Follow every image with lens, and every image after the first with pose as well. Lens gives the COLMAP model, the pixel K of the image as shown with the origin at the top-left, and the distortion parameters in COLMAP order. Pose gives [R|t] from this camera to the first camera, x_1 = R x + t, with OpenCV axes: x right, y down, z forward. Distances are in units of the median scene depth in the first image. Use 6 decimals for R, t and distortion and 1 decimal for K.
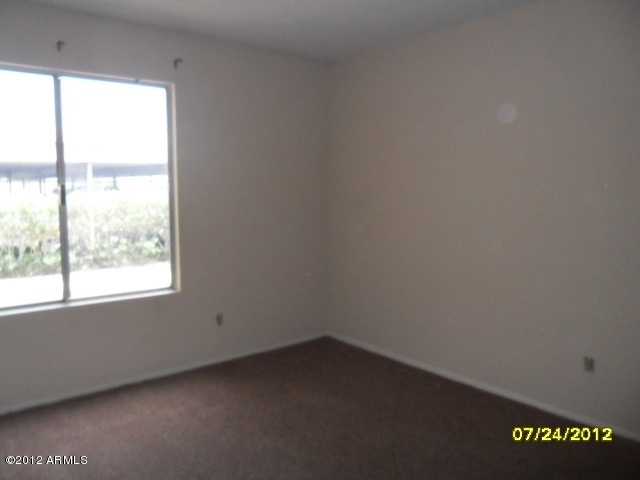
lens RADIAL K [[518.3, 0, 320.0], [0, 518.3, 240.0], [0, 0, 1]] dist [-0.005473, -0.006607]
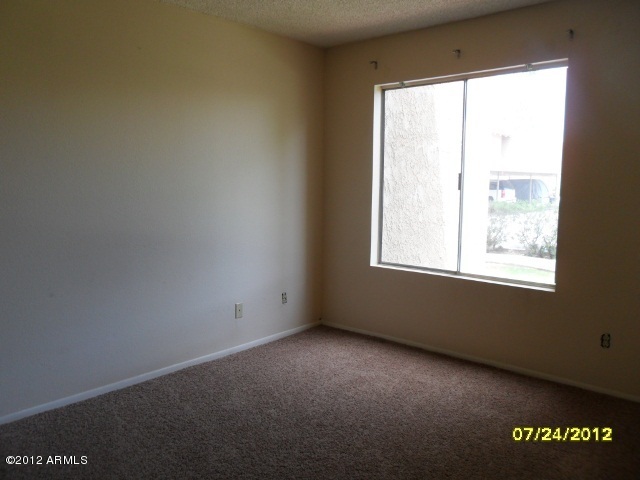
lens RADIAL K [[518.3, 0, 320.0], [0, 518.3, 240.0], [0, 0, 1]] dist [-0.005473, -0.006607]
pose [[0.176846, 0.121598, -0.976698, 0.584737], [-0.112376, 0.988344, 0.102701, -0.041514], [0.977802, 0.091595, 0.188449, 0.468656]]
